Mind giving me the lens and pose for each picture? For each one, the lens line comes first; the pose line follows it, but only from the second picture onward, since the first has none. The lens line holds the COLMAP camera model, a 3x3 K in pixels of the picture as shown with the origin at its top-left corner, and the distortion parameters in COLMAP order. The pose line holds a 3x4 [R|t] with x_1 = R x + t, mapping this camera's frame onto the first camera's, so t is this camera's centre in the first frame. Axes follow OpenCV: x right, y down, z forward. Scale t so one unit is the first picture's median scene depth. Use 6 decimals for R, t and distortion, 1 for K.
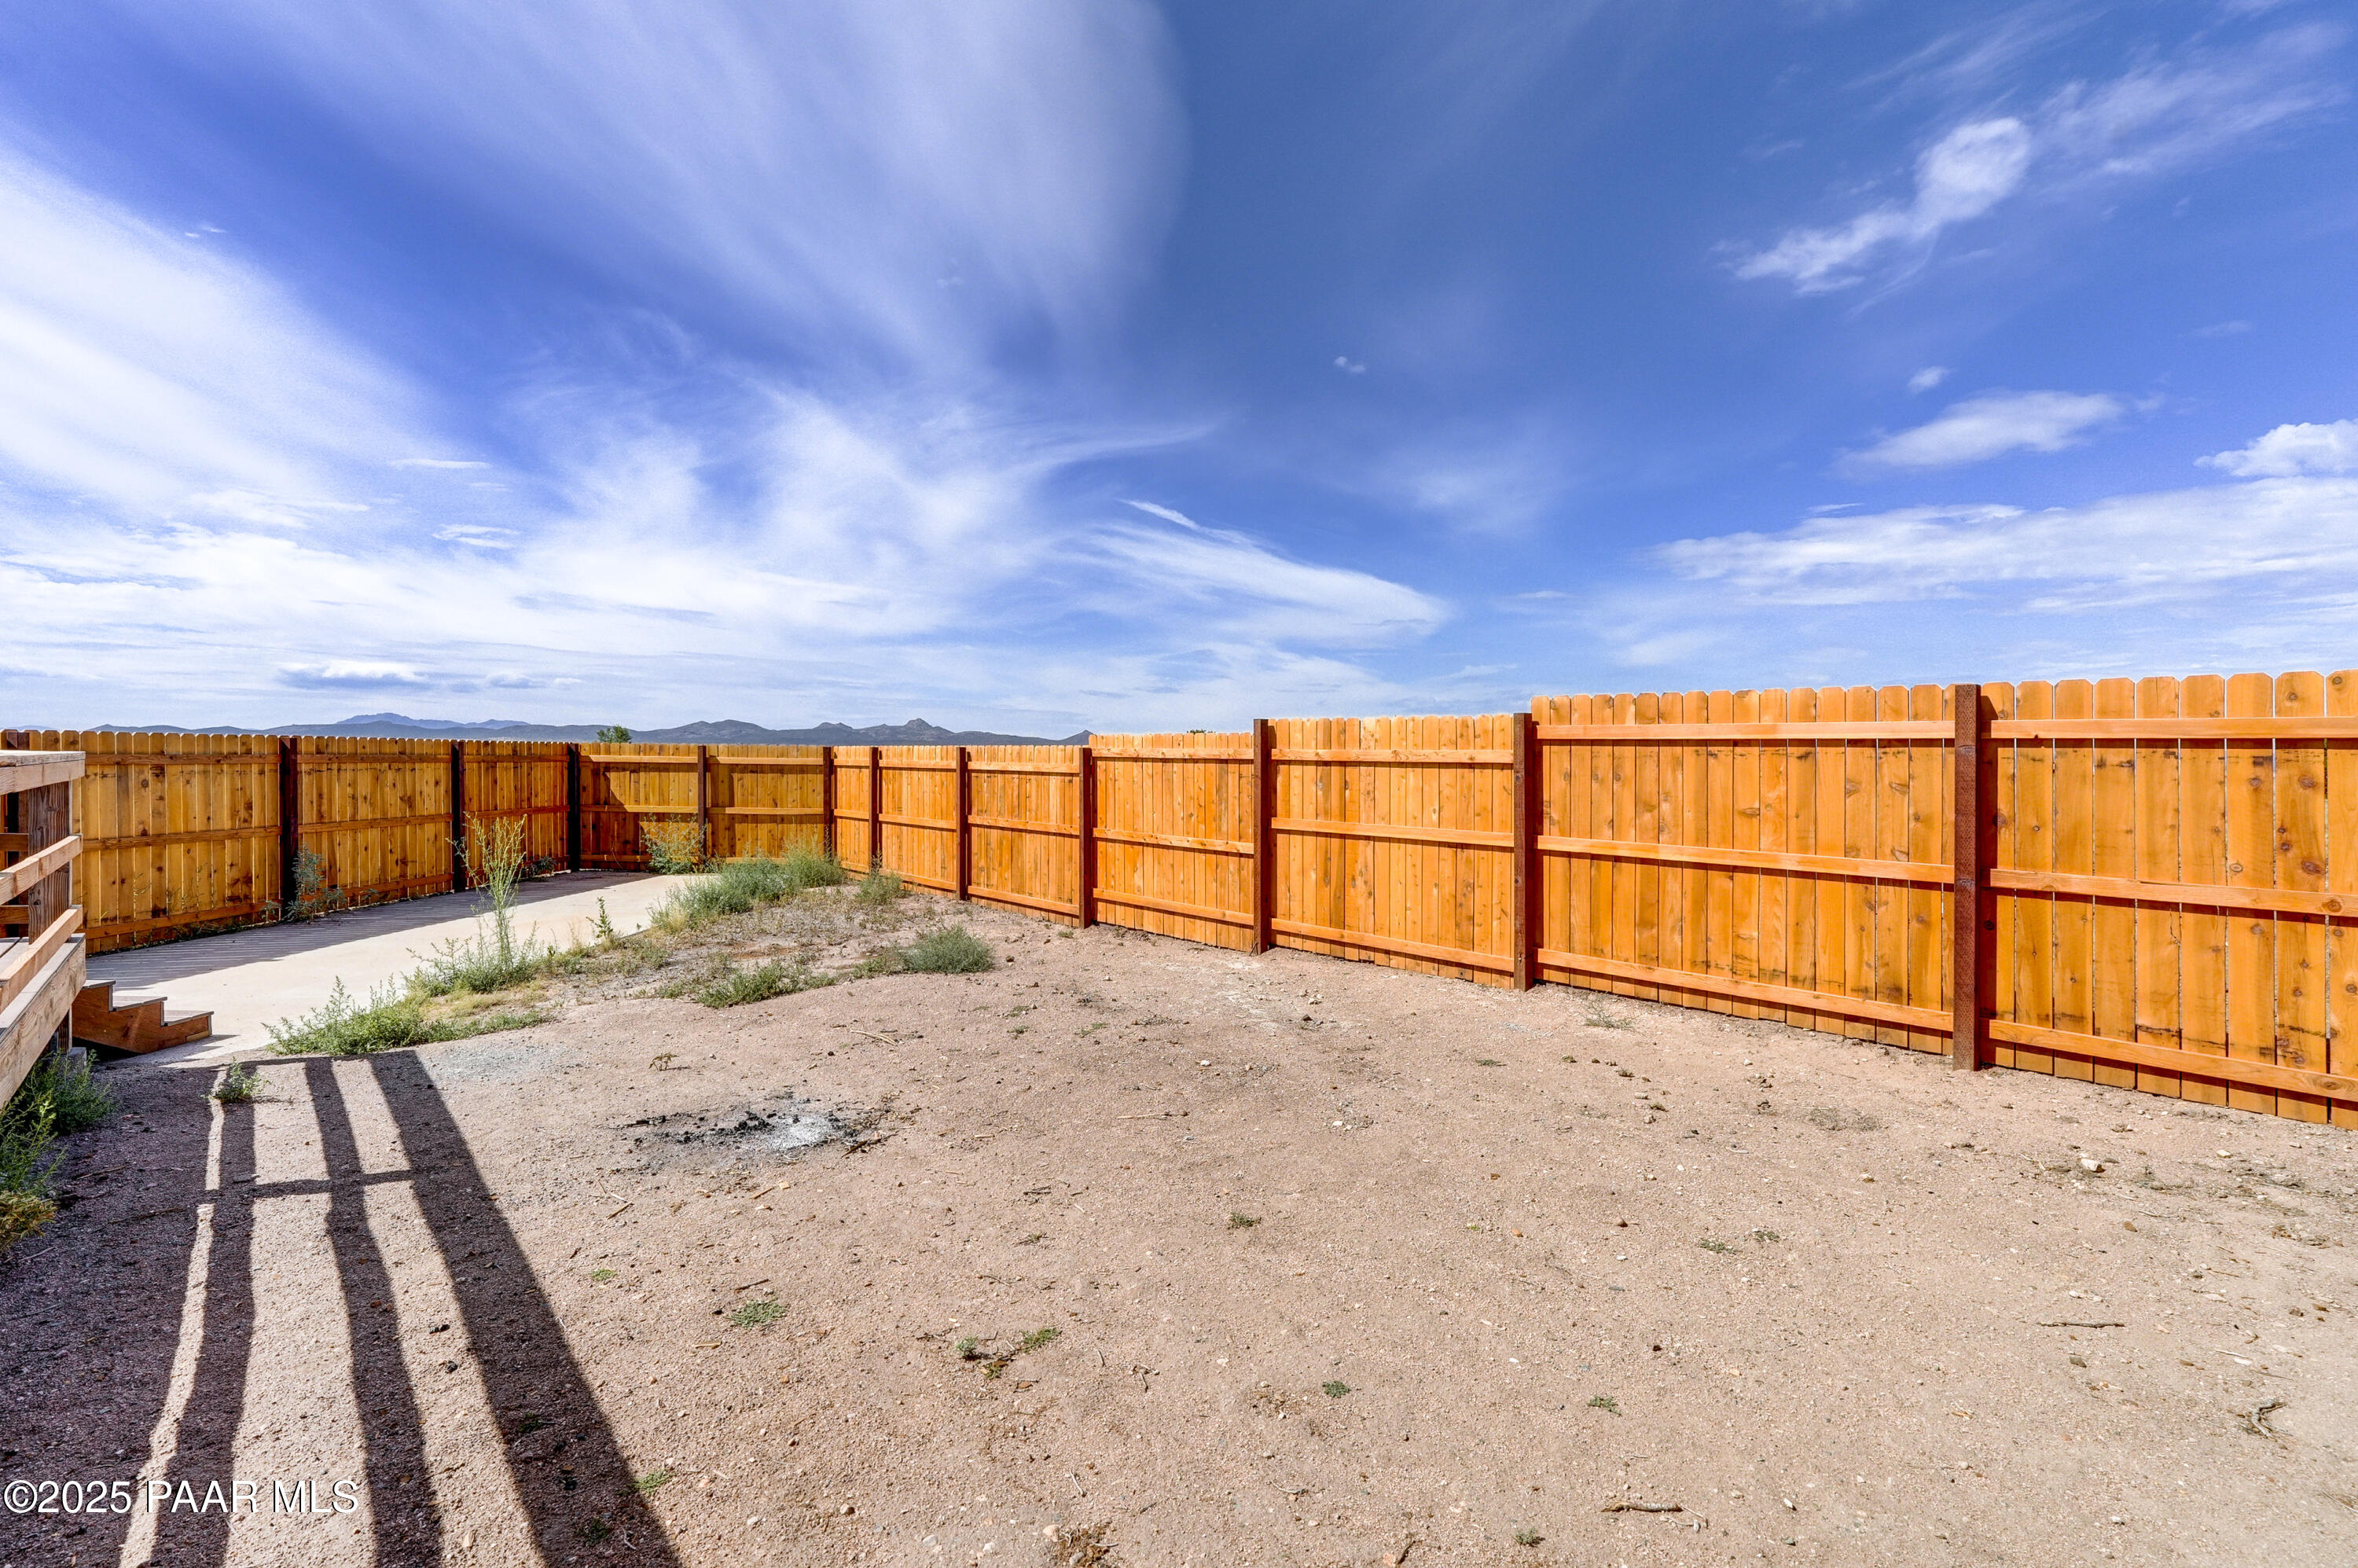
lens RADIAL K [[1107.4, 0, 1172.2], [0, 1107.4, 778.3], [0, 0, 1]] dist [0.003209, 0.000280]
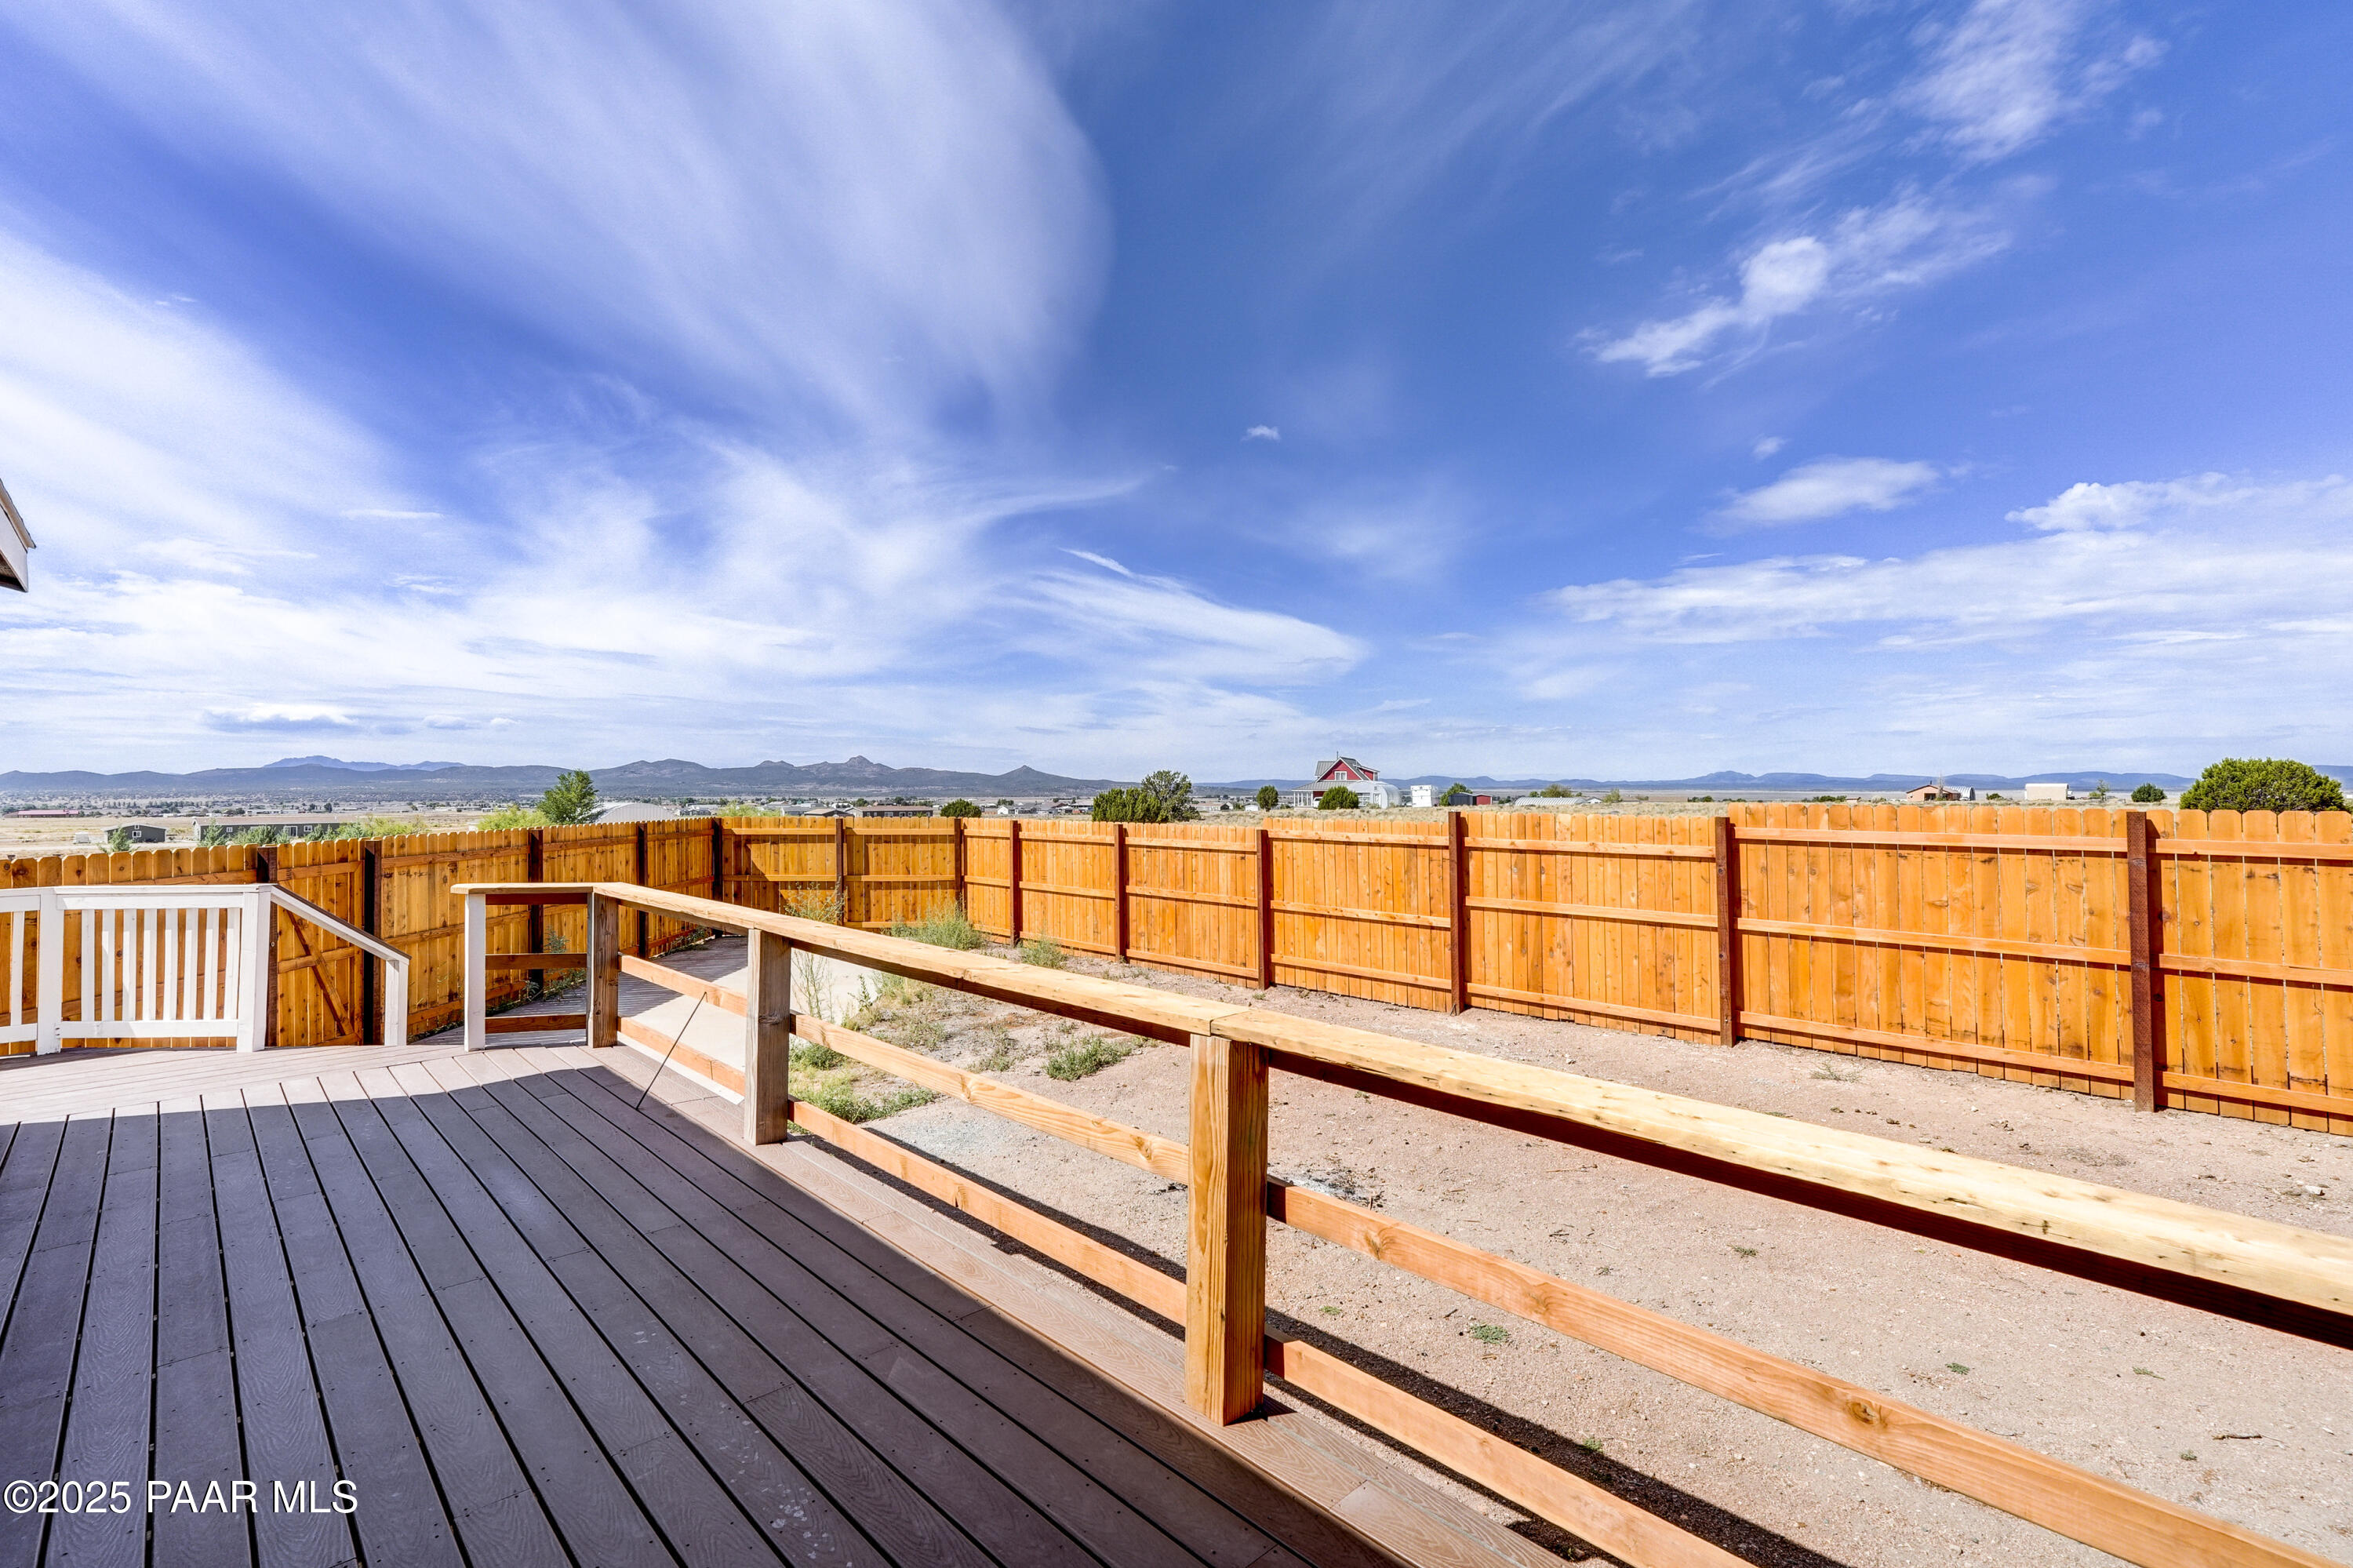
lens RADIAL K [[1064.1, 0, 1165.0], [0, 1064.1, 770.8], [0, 0, 1]] dist [-0.002445, 0.006946]
pose [[0.998128, -0.009226, 0.060459, -0.318767], [0.011478, 0.999249, -0.037007, -0.063971], [-0.060073, 0.037631, 0.997484, -0.116096]]
